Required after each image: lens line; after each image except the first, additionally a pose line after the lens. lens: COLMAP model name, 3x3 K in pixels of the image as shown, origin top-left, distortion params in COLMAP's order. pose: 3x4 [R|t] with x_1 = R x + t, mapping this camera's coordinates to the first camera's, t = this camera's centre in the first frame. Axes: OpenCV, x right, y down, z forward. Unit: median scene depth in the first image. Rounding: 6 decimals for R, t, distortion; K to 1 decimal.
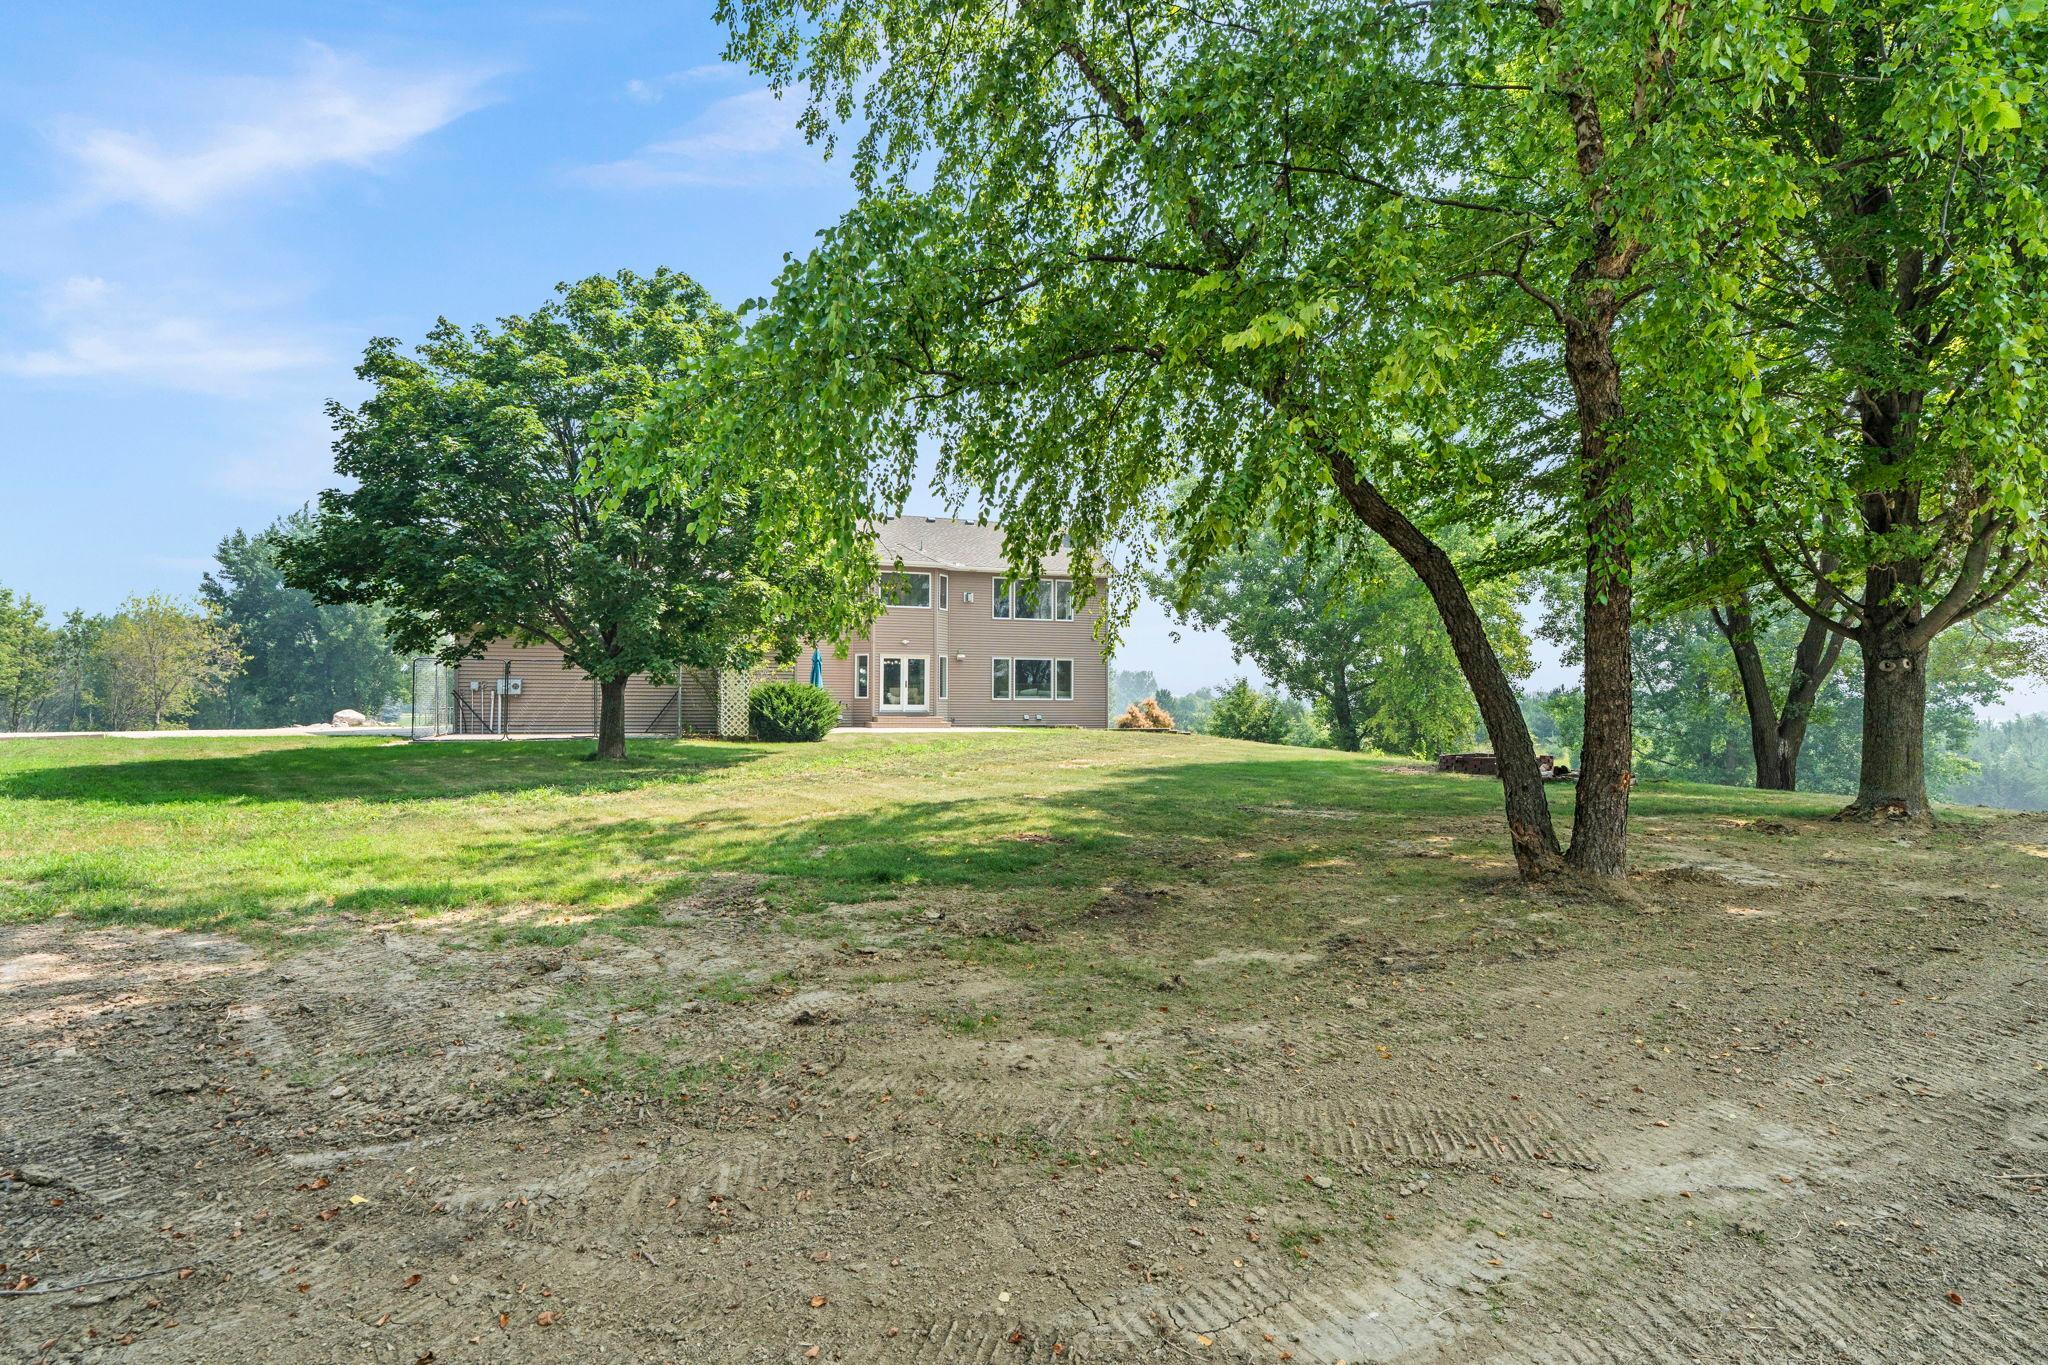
lens RADIAL K [[948.8, 0, 1019.3], [0, 948.8, 718.4], [0, 0, 1]] dist [-0.000363, 0.001121]
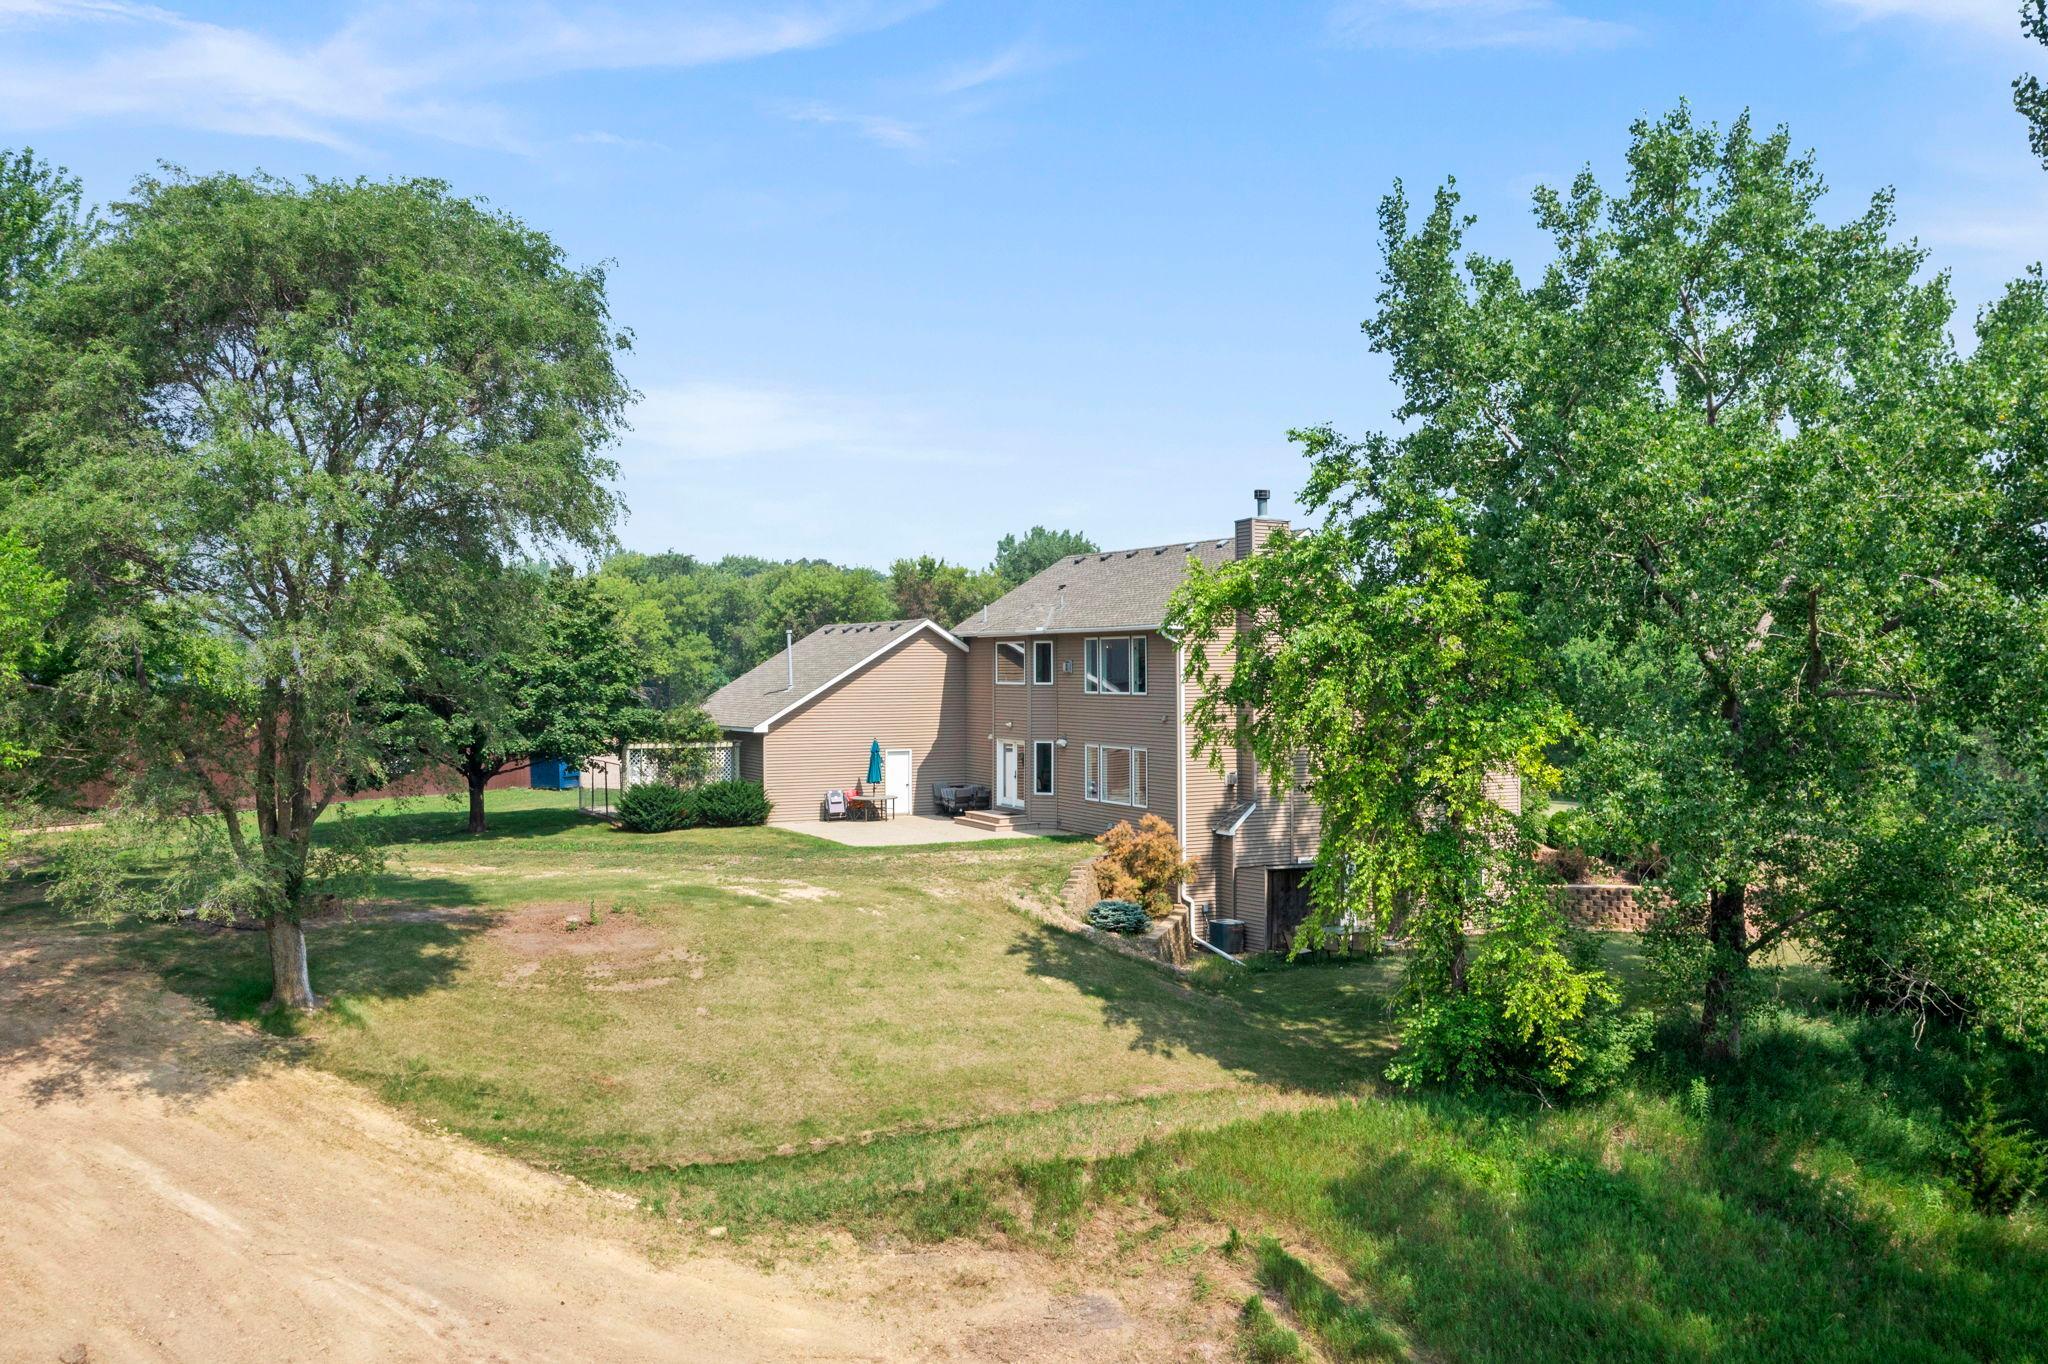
lens RADIAL K [[1693.9, 0, 1024.0], [0, 1693.9, 682.0], [0, 0, 1]] dist [-0.012857, -0.007906]
pose [[0.158016, 0.007764, -0.987406, 1.120306], [-0.008831, 0.999940, 0.006450, -0.104597], [0.987397, 0.007701, 0.158075, 0.620338]]
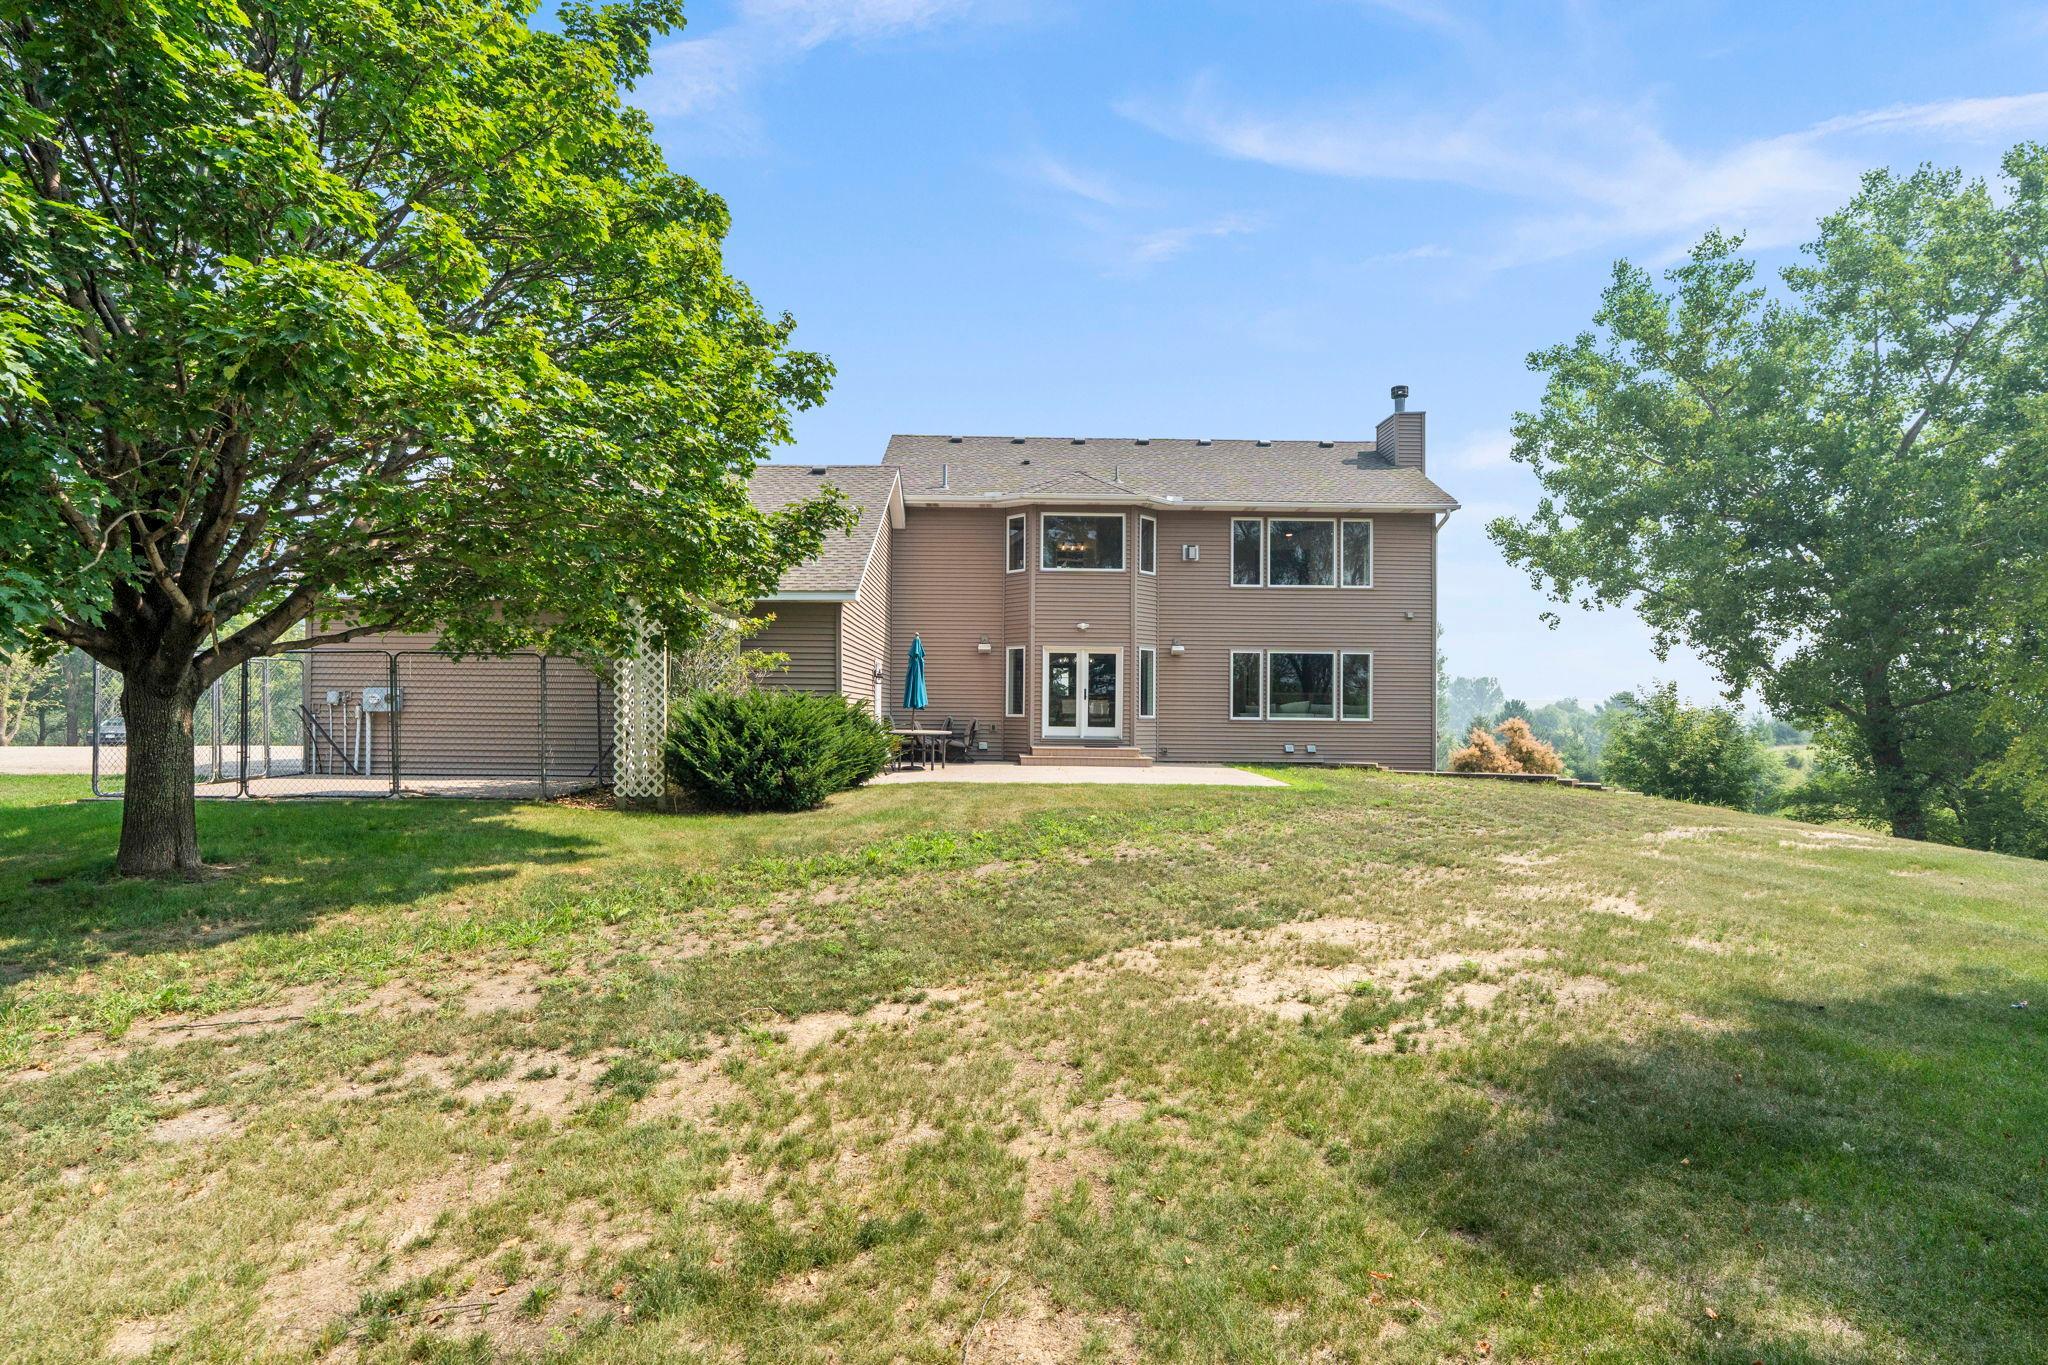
lens RADIAL K [[948.8, 0, 1019.3], [0, 948.8, 718.4], [0, 0, 1]] dist [-0.000363, 0.001121]
pose [[0.948941, 0.007411, -0.315366, 0.030350], [-0.010451, 0.999914, -0.007951, -0.011679], [0.315280, 0.010841, 0.948937, 0.314095]]
